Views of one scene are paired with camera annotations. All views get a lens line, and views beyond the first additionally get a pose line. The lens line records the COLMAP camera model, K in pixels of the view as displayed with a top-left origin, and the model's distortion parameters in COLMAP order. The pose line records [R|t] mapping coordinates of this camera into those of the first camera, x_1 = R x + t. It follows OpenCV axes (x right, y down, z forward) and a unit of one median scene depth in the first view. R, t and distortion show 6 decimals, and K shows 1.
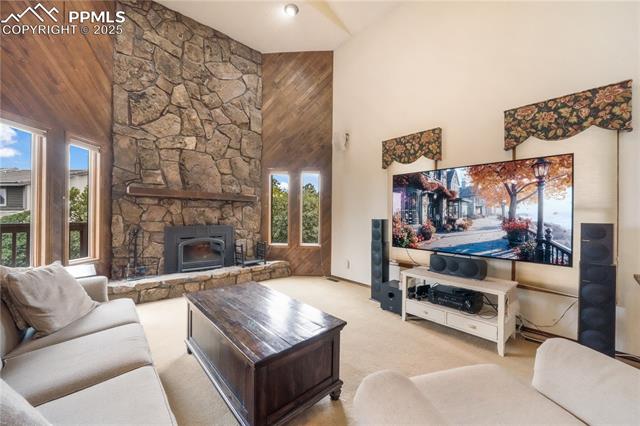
lens RADIAL K [[243.1, 0, 315.8], [0, 243.1, 214.7], [0, 0, 1]] dist [-0.019660, 0.000398]
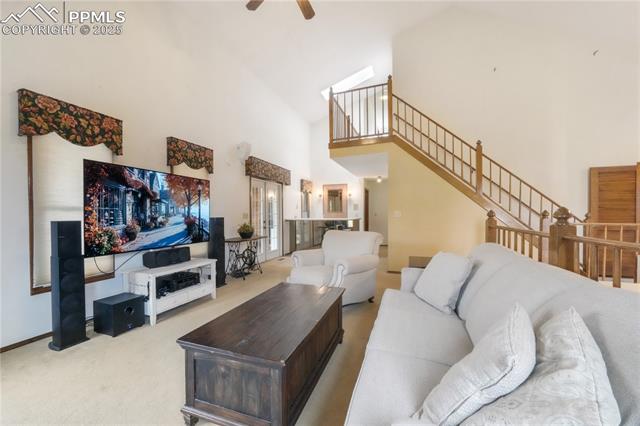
lens RADIAL K [[243.1, 0, 315.8], [0, 243.1, 214.7], [0, 0, 1]] dist [-0.019660, 0.000398]
pose [[-0.476713, -0.009619, 0.879006, -0.642935], [-0.002126, 0.999950, 0.009789, -0.005958], [-0.879056, 0.002797, -0.476709, 0.747480]]
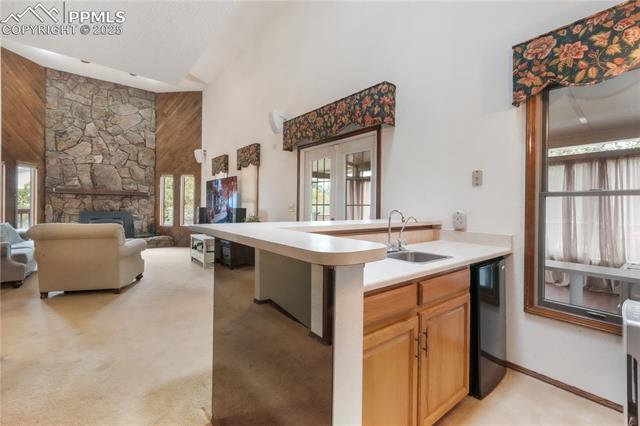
lens RADIAL K [[287.2, 0, 321.7], [0, 287.2, 206.6], [0, 0, 1]] dist [0.000650, 0.000005]
pose [[0.999120, 0.003191, -0.041822, 1.243814], [-0.003078, 0.999991, 0.002773, 0.006231], [0.041831, -0.002642, 0.999121, -1.000095]]
